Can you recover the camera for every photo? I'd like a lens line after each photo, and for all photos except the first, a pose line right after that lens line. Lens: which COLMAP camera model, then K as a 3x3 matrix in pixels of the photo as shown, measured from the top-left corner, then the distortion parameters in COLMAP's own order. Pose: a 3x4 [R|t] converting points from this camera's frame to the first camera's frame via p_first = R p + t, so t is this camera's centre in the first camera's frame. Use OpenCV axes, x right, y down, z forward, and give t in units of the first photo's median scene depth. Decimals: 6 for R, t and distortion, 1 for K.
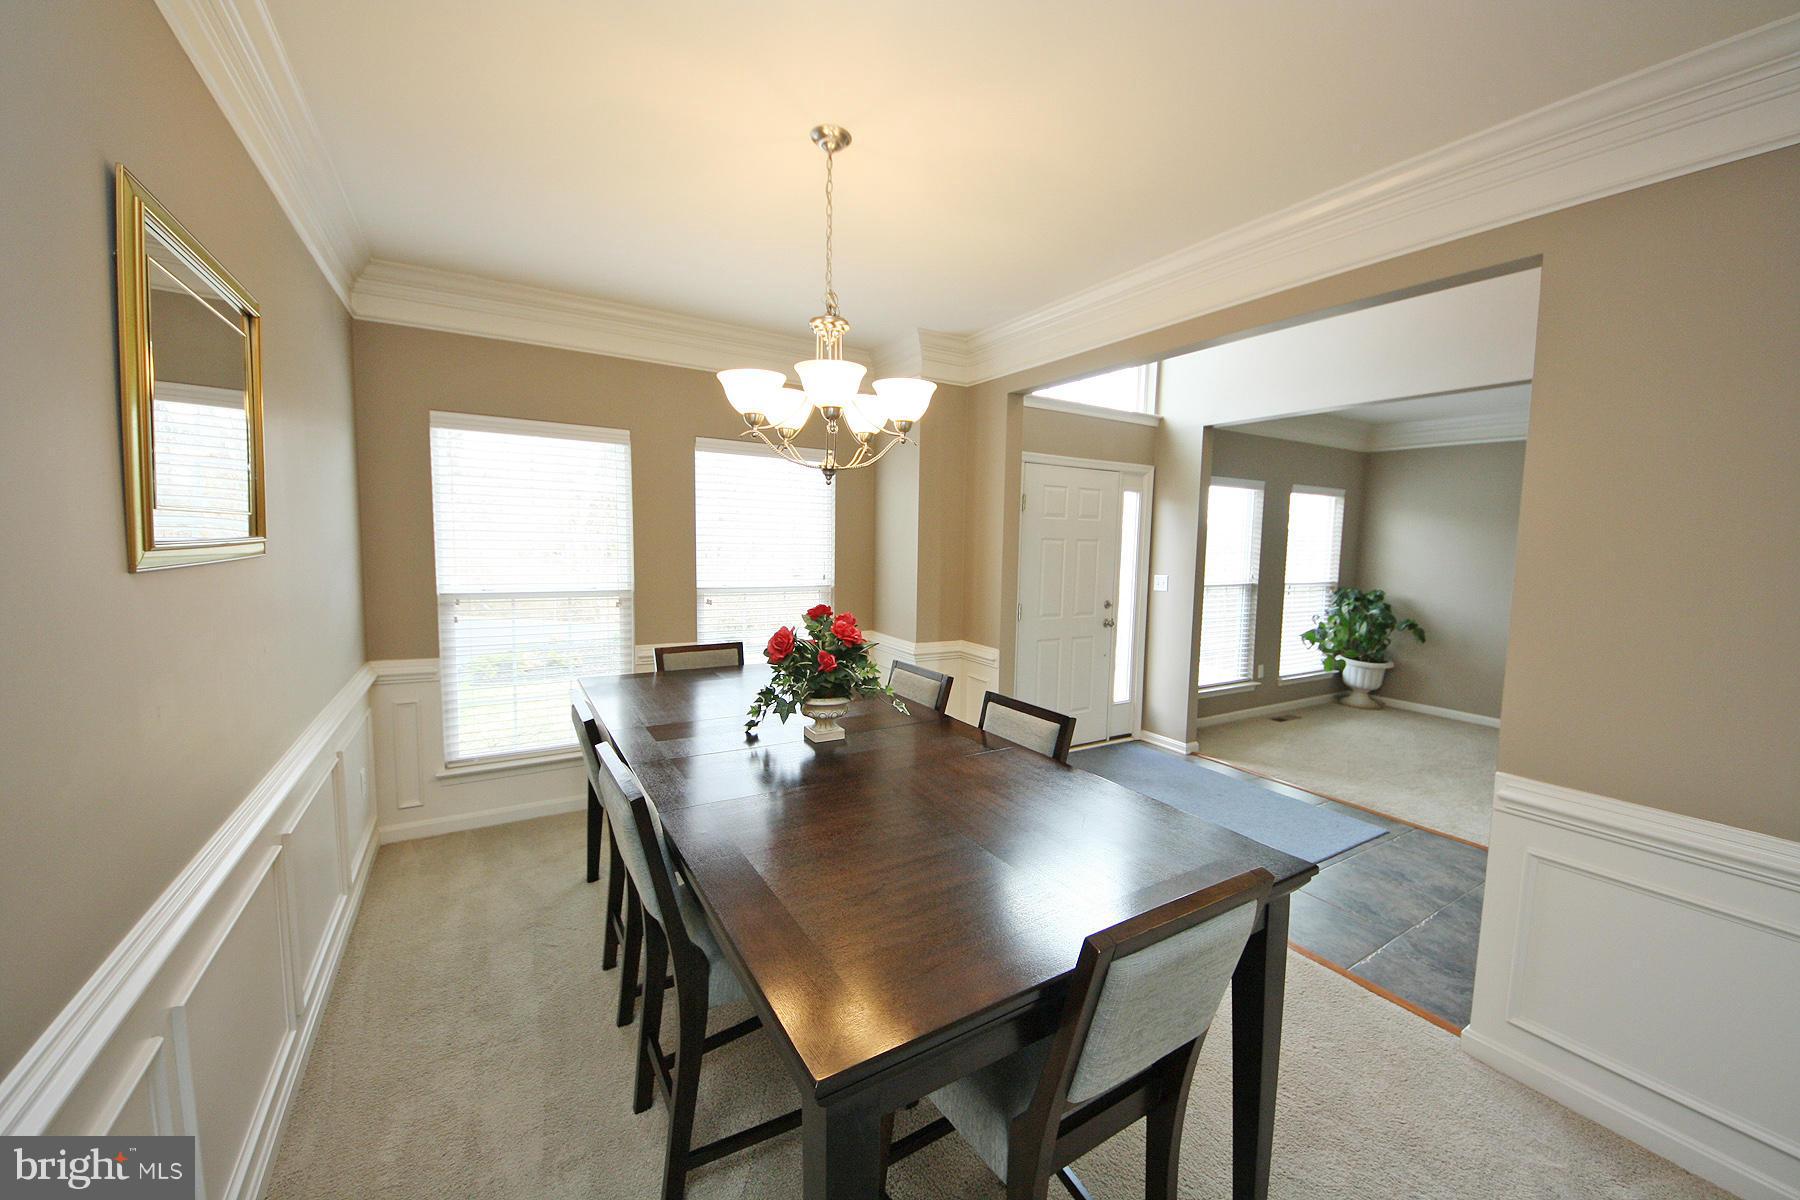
lens RADIAL K [[677.3, 0, 911.3], [0, 677.3, 595.2], [0, 0, 1]] dist [0.002503, -0.010689]
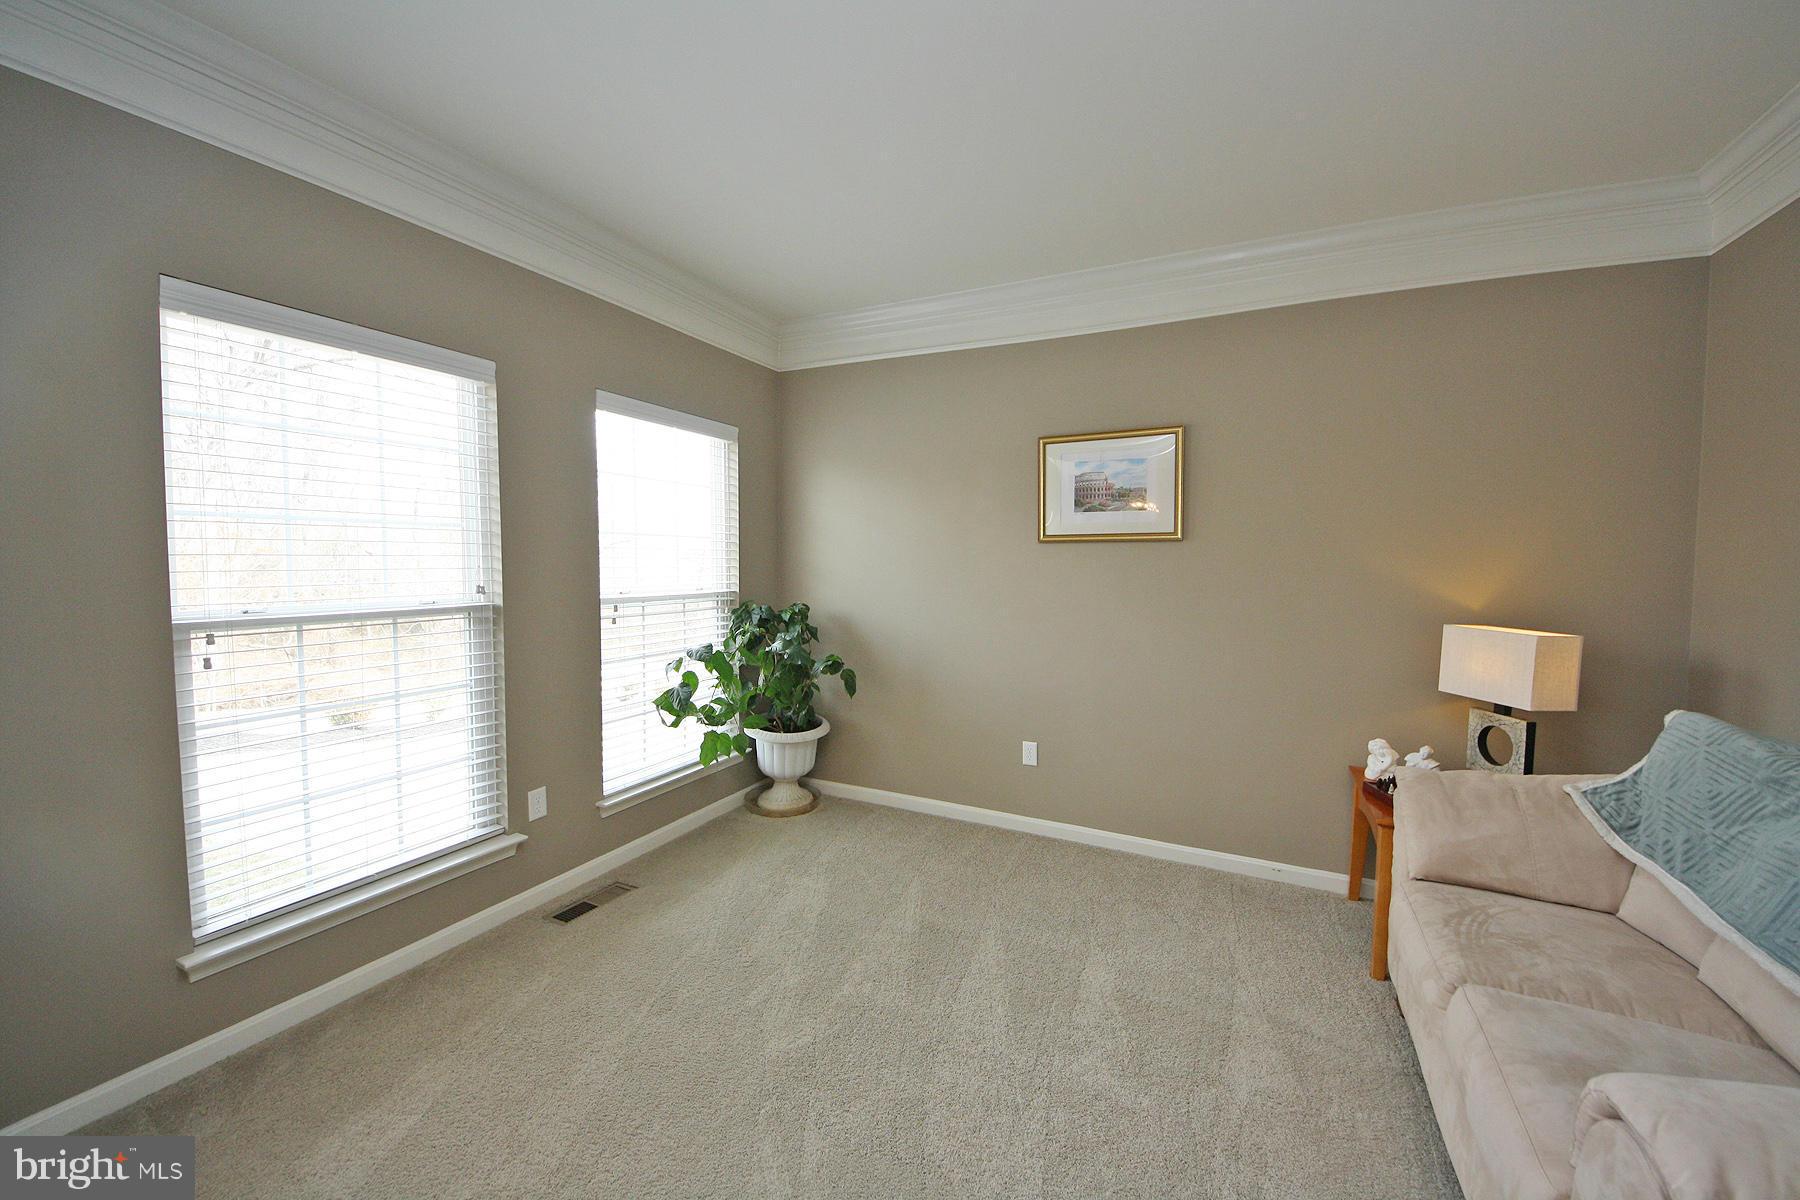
lens RADIAL K [[677.3, 0, 911.3], [0, 677.3, 595.2], [0, 0, 1]] dist [0.002503, -0.010689]
pose [[0.832832, -0.043445, 0.551818, 0.458315], [0.059514, 0.998164, -0.011235, -0.002275], [-0.550317, 0.042198, 0.833889, 0.472569]]
